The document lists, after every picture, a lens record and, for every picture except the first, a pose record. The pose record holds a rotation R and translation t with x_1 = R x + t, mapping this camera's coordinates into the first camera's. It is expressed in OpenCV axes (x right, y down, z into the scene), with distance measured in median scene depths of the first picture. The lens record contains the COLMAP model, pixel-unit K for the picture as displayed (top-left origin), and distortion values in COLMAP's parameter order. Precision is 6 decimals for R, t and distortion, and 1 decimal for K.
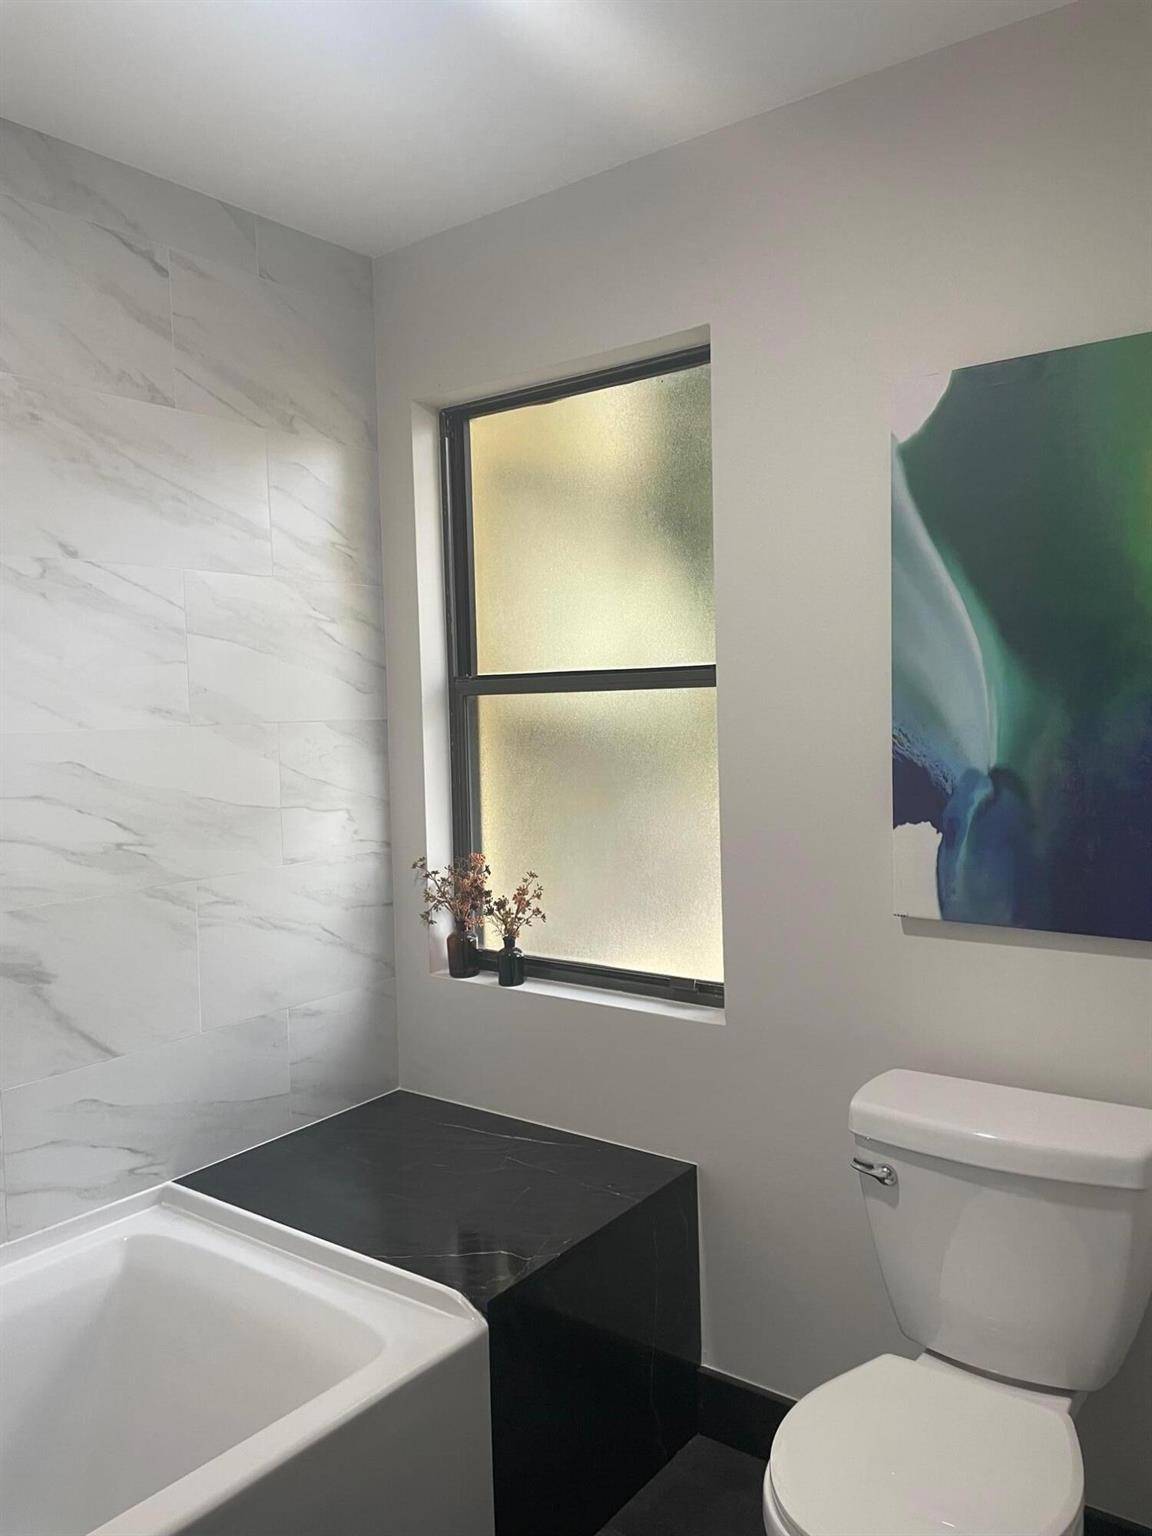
lens RADIAL K [[1179.1, 0, 576.0], [0, 1179.1, 768.0], [0, 0, 1]] dist [0.110099, -0.141217]
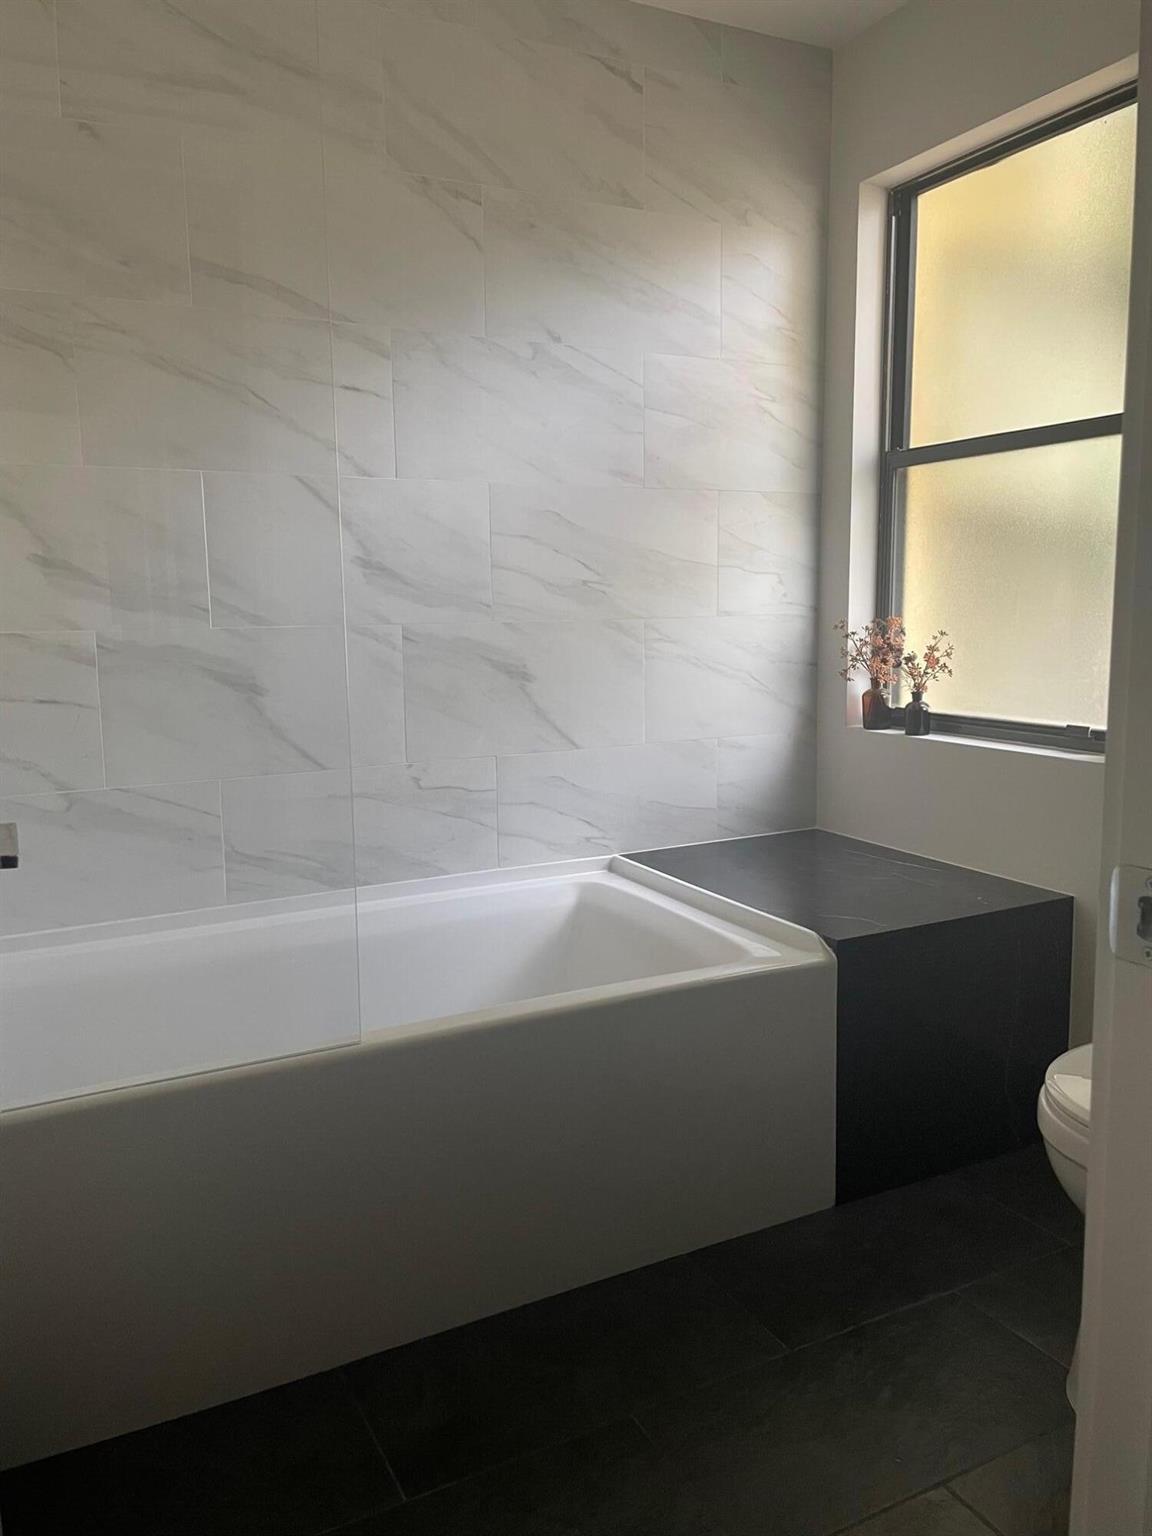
lens RADIAL K [[1179.1, 0, 576.0], [0, 1179.1, 768.0], [0, 0, 1]] dist [0.110099, -0.141217]
pose [[0.904787, 0.072455, -0.419655, 0.124041], [-0.031114, 0.994034, 0.104541, 0.109671], [0.424726, -0.081530, 0.901643, -0.121653]]
